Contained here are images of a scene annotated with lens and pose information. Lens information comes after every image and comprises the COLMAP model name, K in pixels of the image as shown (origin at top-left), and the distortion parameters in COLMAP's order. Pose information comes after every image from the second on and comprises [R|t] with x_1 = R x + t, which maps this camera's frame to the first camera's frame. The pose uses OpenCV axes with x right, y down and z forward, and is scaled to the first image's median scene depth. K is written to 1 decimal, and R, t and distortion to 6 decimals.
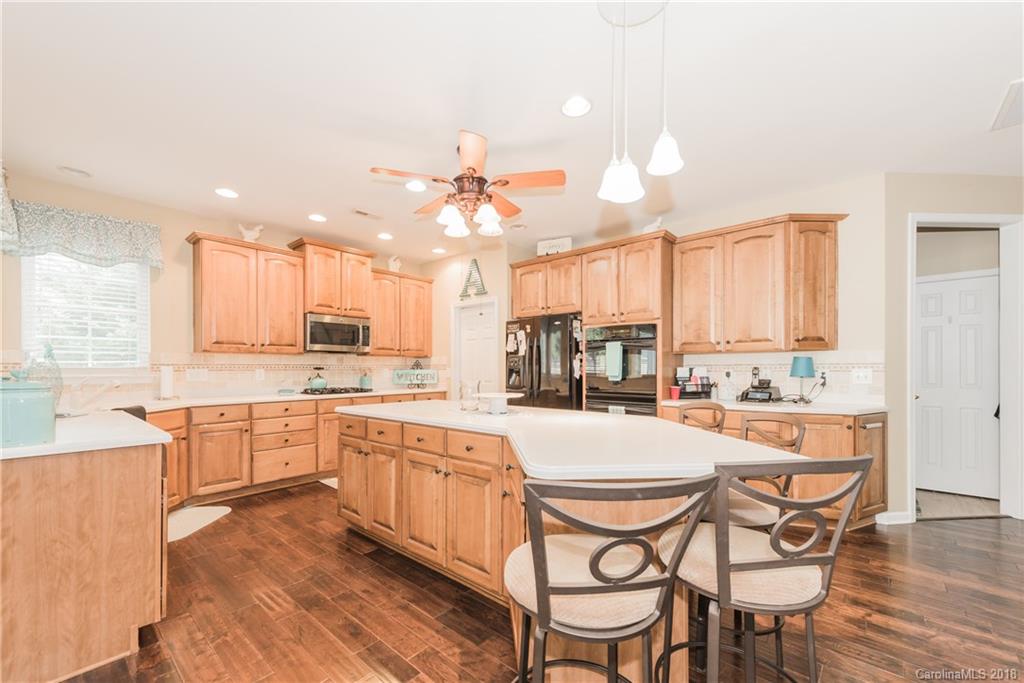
lens RADIAL K [[404.3, 0, 534.8], [0, 404.3, 367.1], [0, 0, 1]] dist [0.012084, -0.000840]
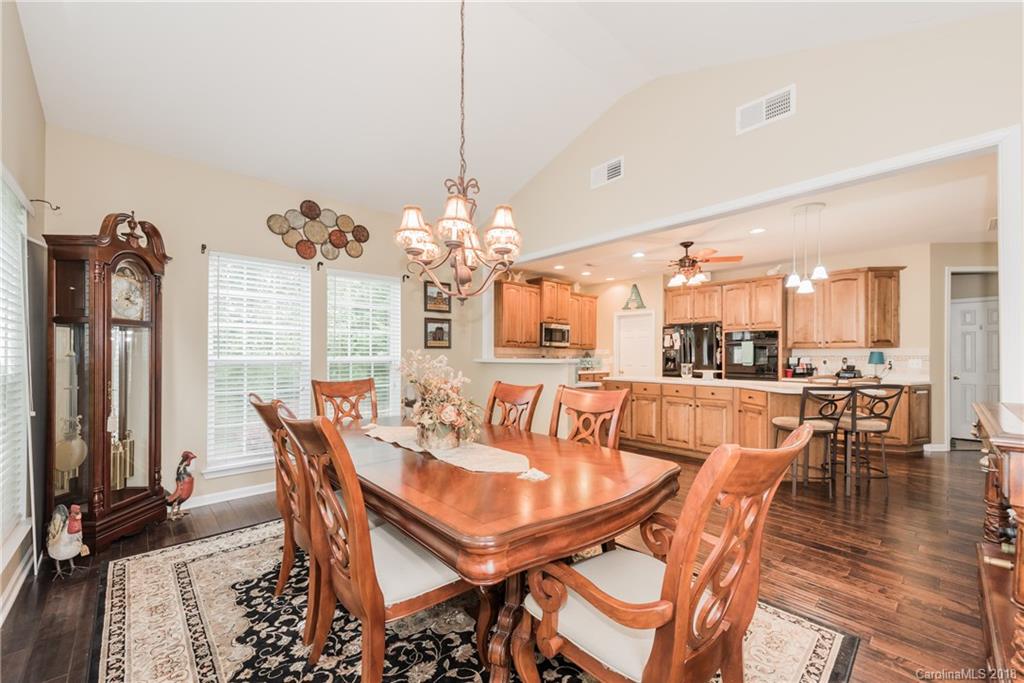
lens RADIAL K [[404.3, 0, 531.2], [0, 404.3, 355.6], [0, 0, 1]] dist [0.012084, -0.000840]
pose [[0.993629, 0.005121, -0.112585, -0.496734], [-0.005180, 0.999987, -0.000237, -0.001123], [0.112583, 0.000819, 0.993642, -0.728081]]
